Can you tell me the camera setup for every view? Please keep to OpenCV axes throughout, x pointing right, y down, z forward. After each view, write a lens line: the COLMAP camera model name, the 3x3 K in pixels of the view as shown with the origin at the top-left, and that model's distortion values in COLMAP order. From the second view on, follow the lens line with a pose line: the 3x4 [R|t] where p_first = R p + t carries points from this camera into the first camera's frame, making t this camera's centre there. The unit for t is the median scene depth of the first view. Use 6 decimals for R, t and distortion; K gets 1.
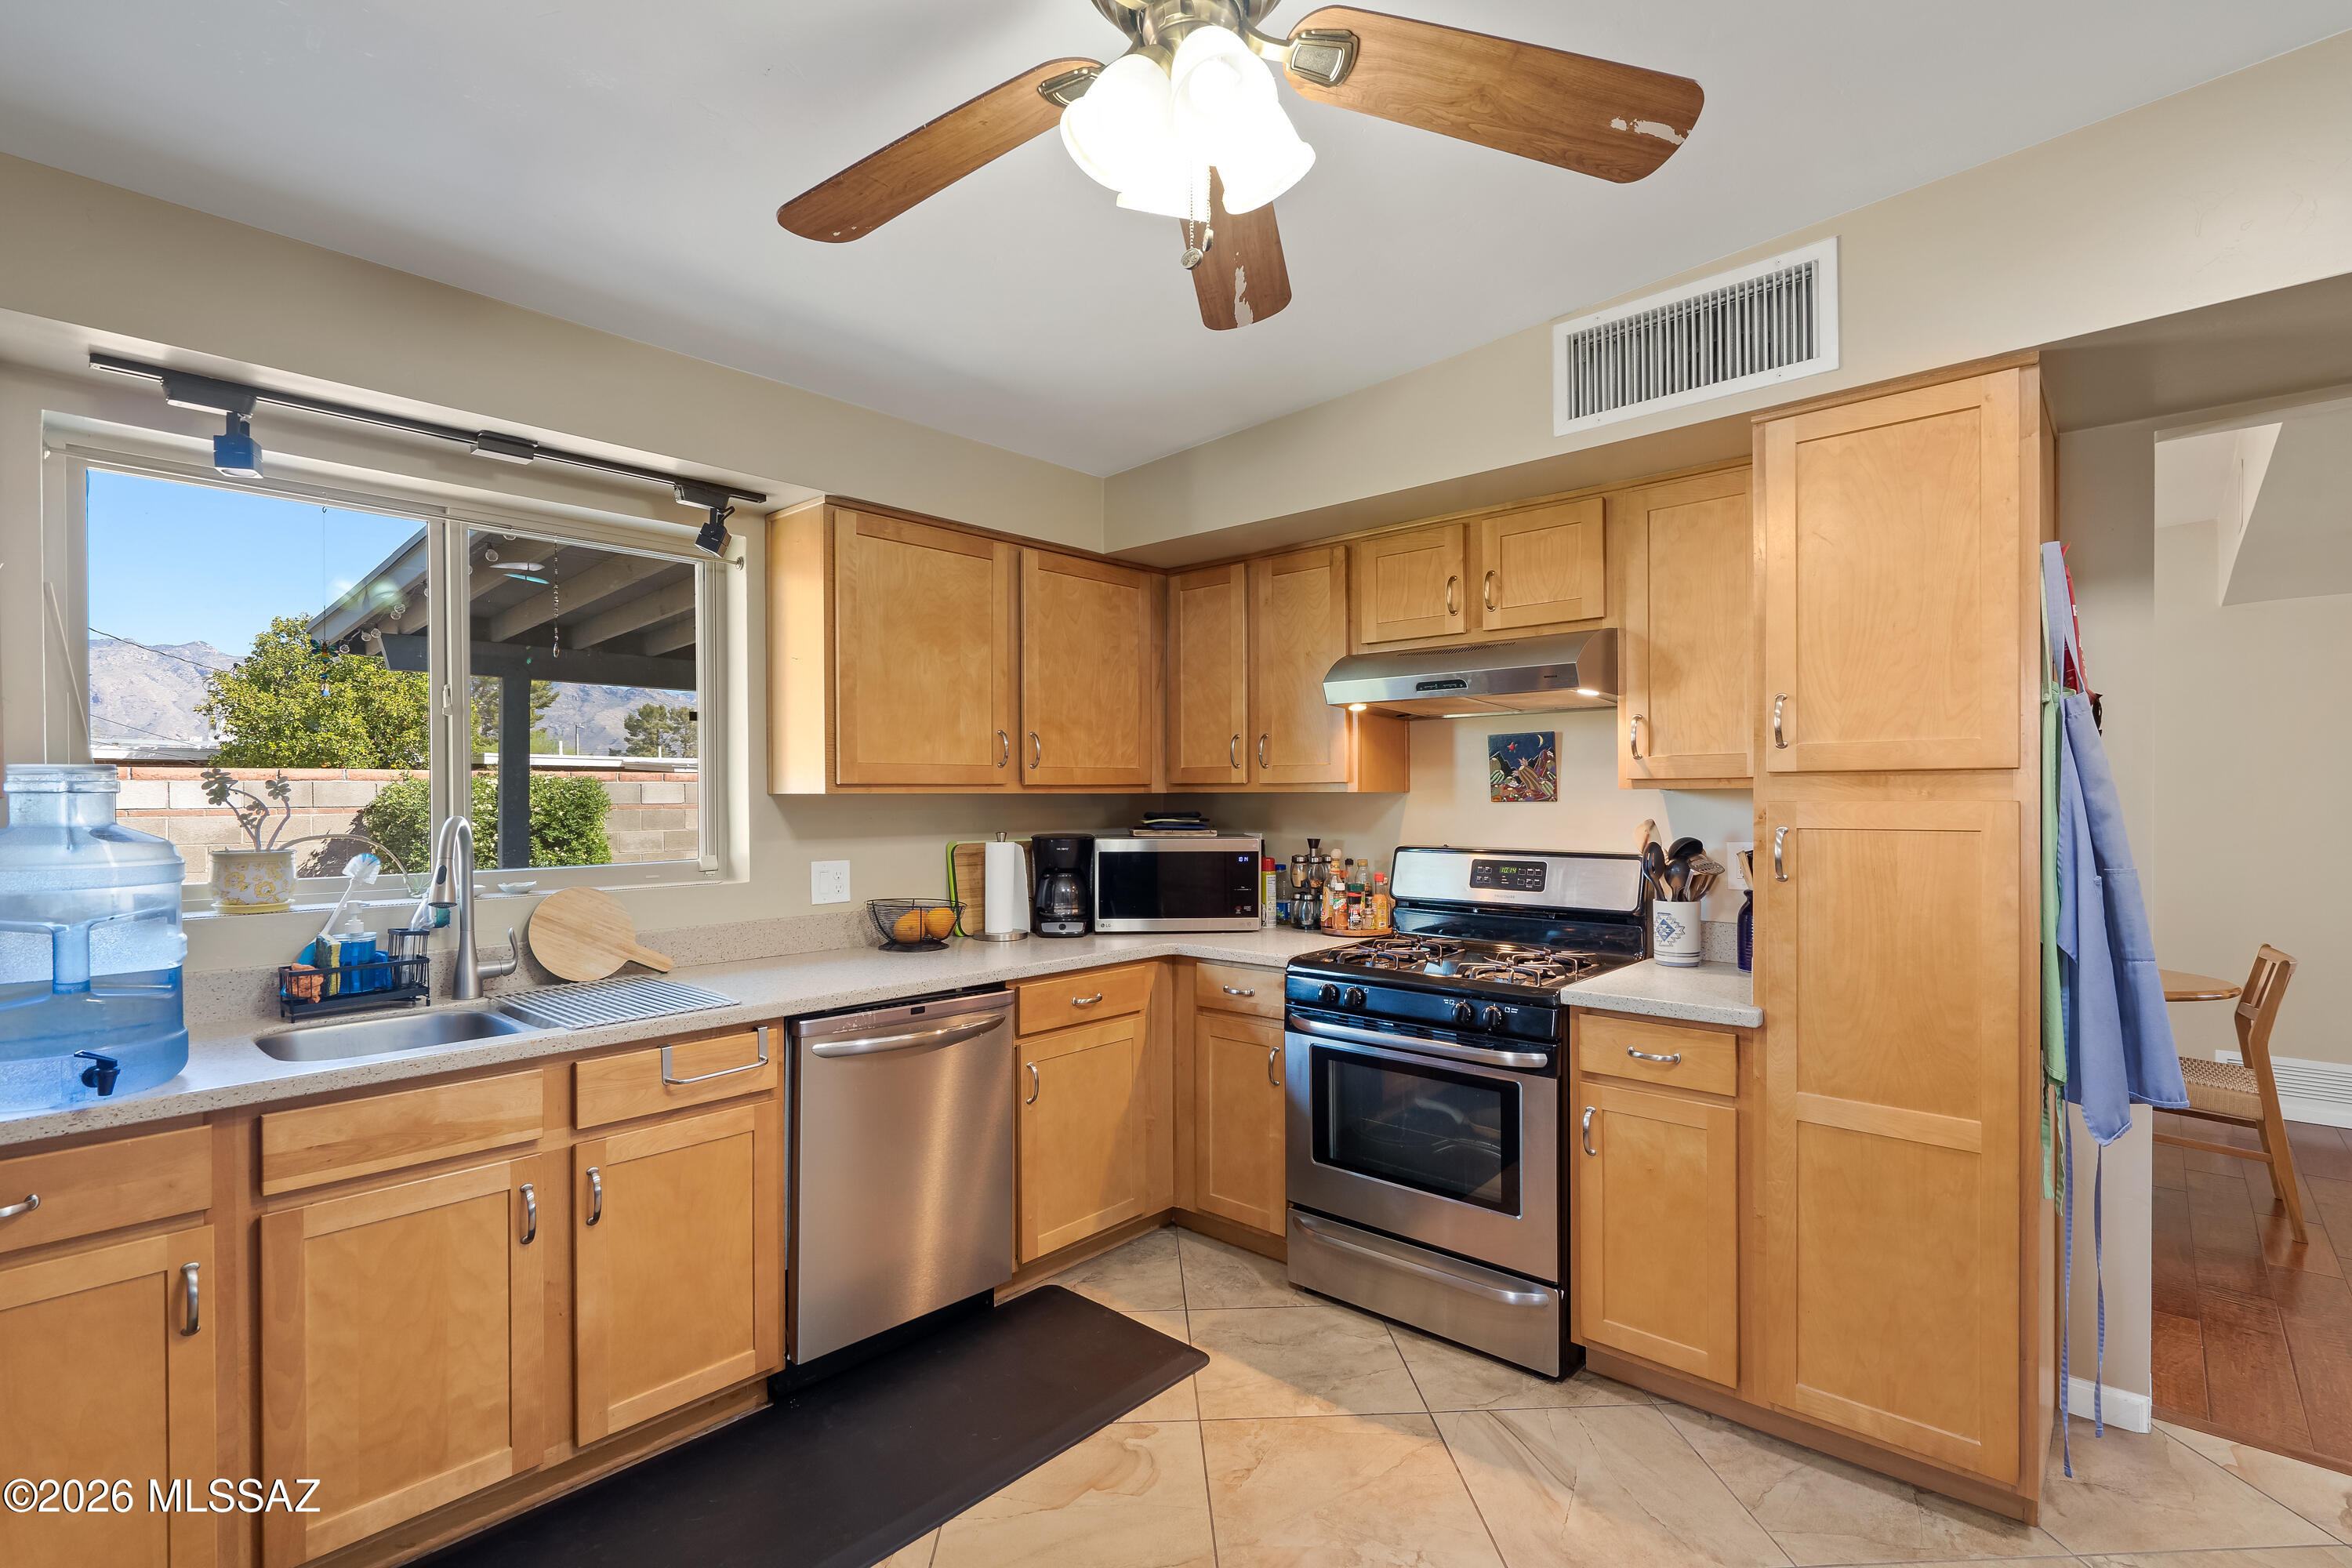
lens RADIAL K [[1073.1, 0, 1170.6], [0, 1073.1, 802.6], [0, 0, 1]] dist [0.001182, 0.000074]
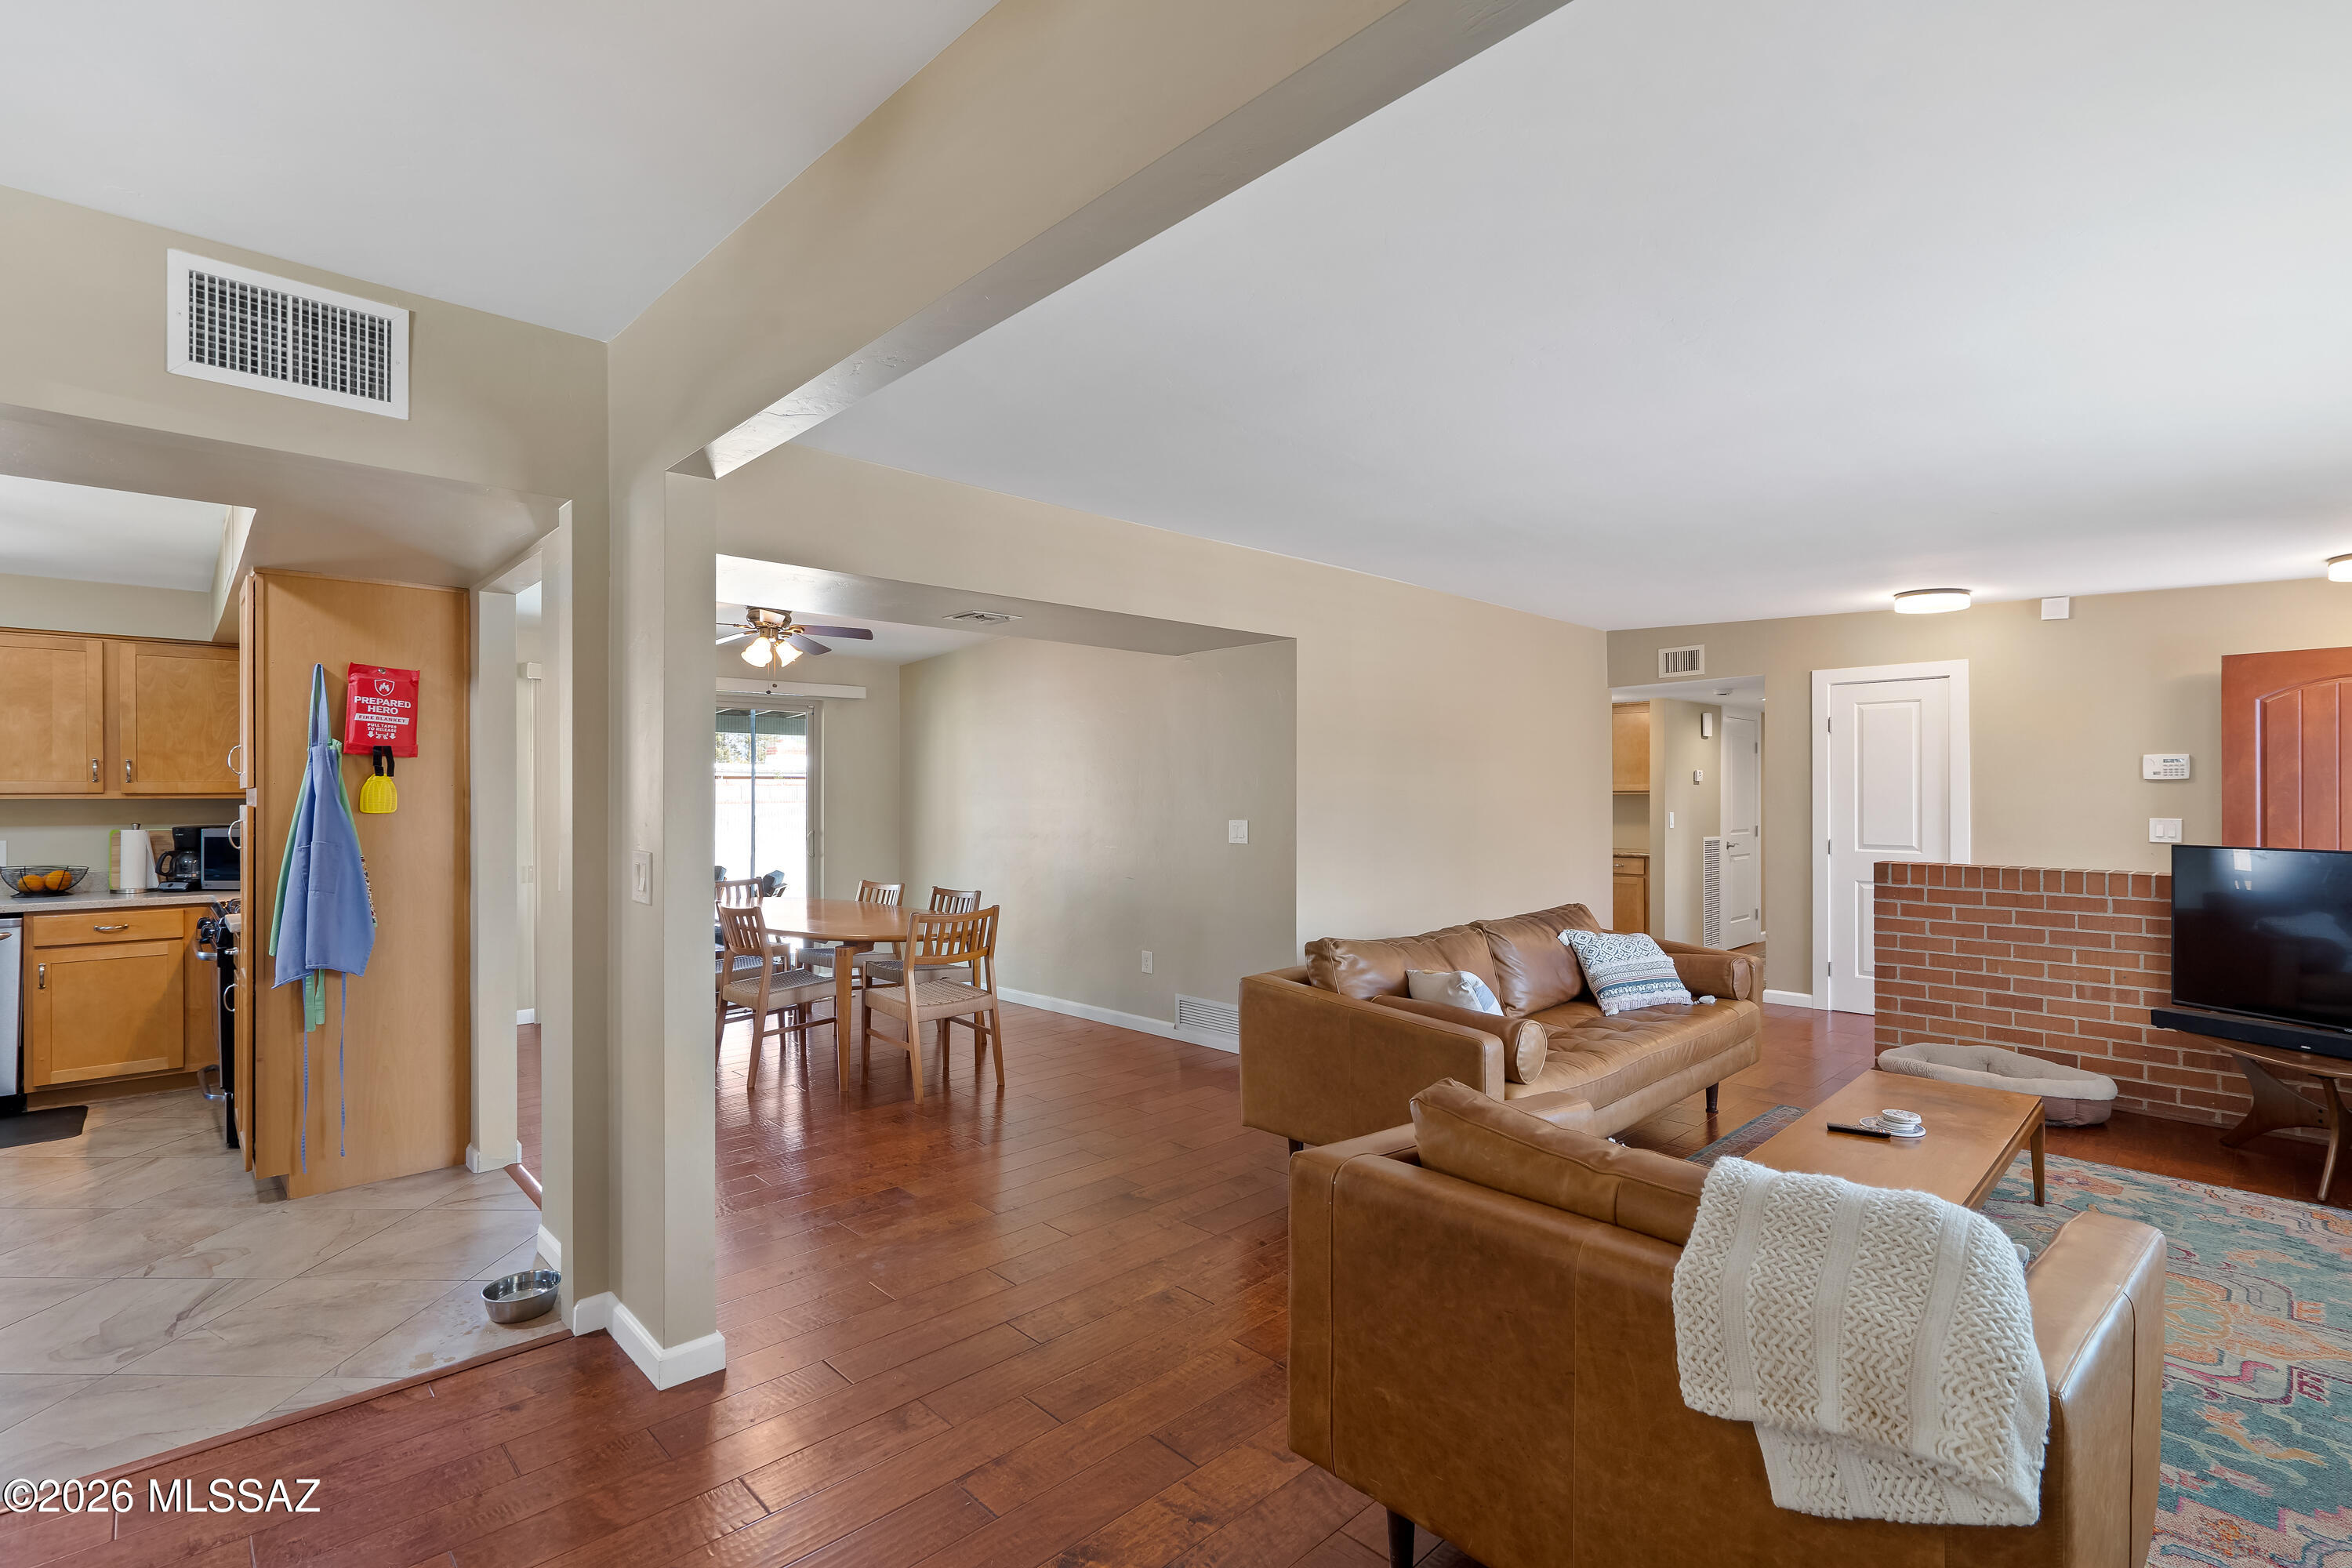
lens RADIAL K [[1073.1, 0, 1170.6], [0, 1073.1, 802.6], [0, 0, 1]] dist [0.001182, 0.000074]
pose [[0.997617, 0.003730, -0.068895, 2.211119], [-0.003676, 0.999993, 0.000910, -0.014557], [0.068898, -0.000655, 0.997623, -0.670820]]
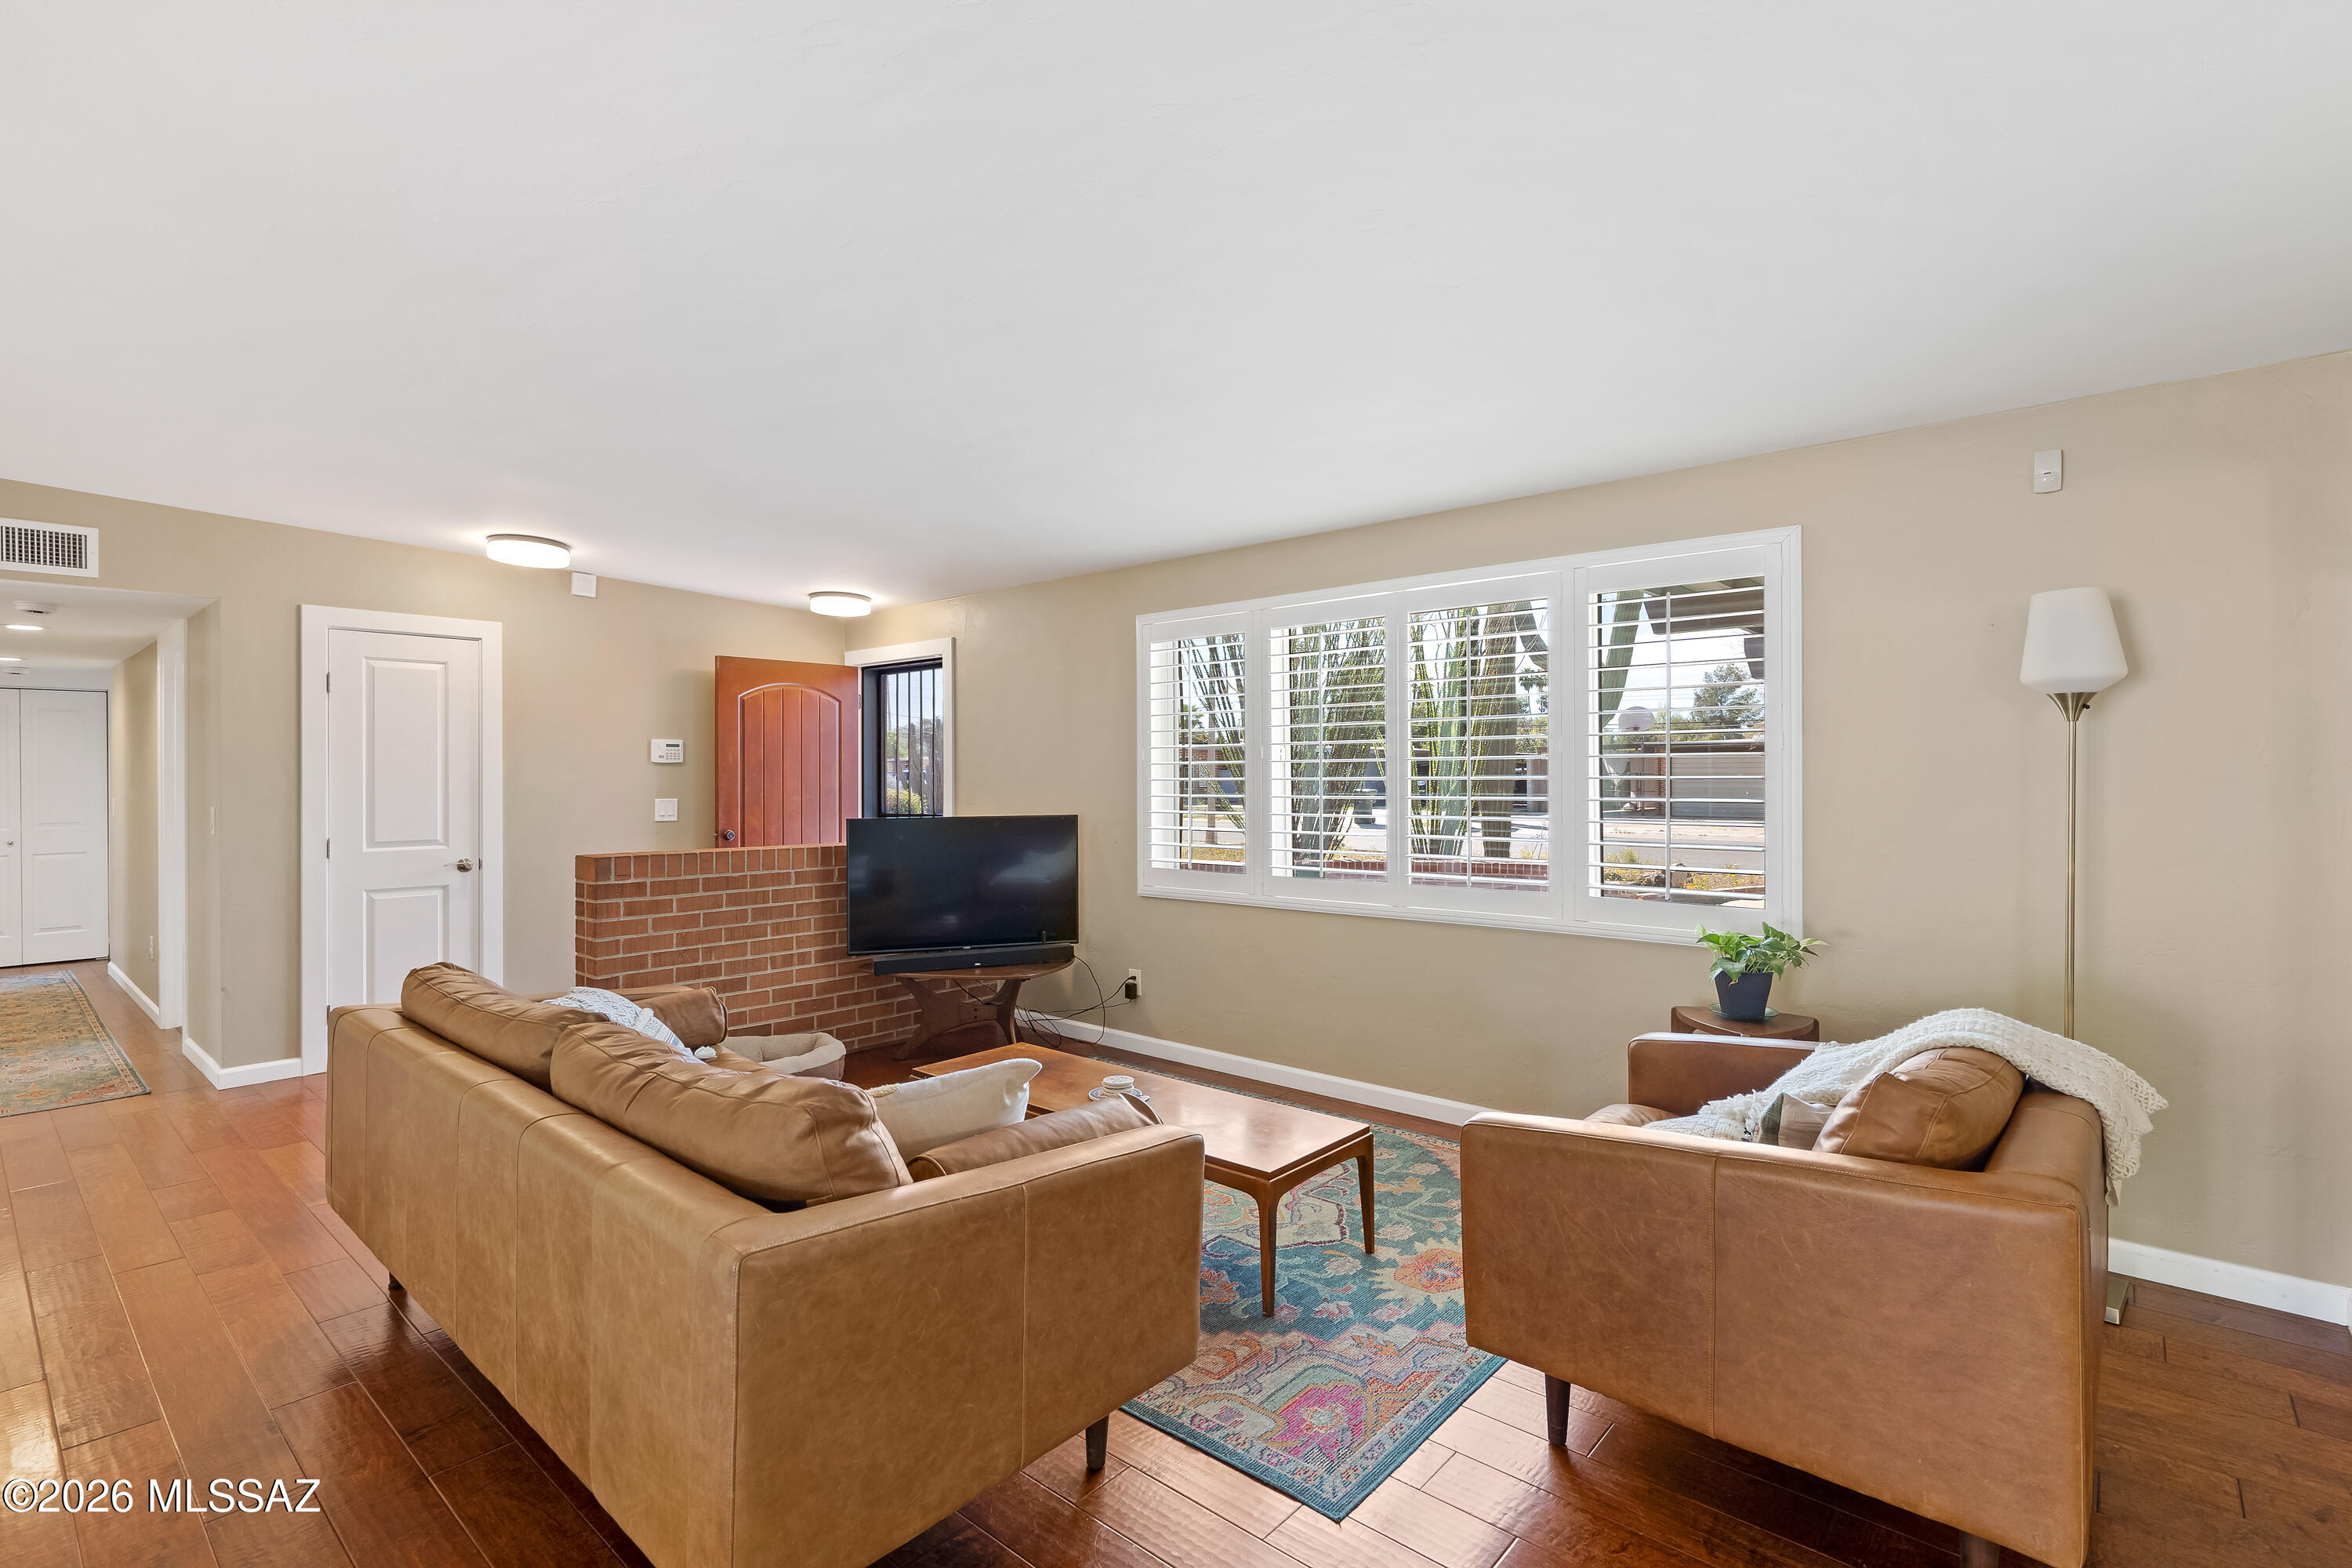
lens RADIAL K [[1091.4, 0, 1176.0], [0, 1091.4, 784.0], [0, 0, 1]] dist [-0.002615, -0.000128]
pose [[-0.021110, -0.000787, 0.999777, 1.551133], [0.009485, 0.999955, 0.000987, -0.012457], [-0.999732, 0.009504, -0.021102, 0.806058]]
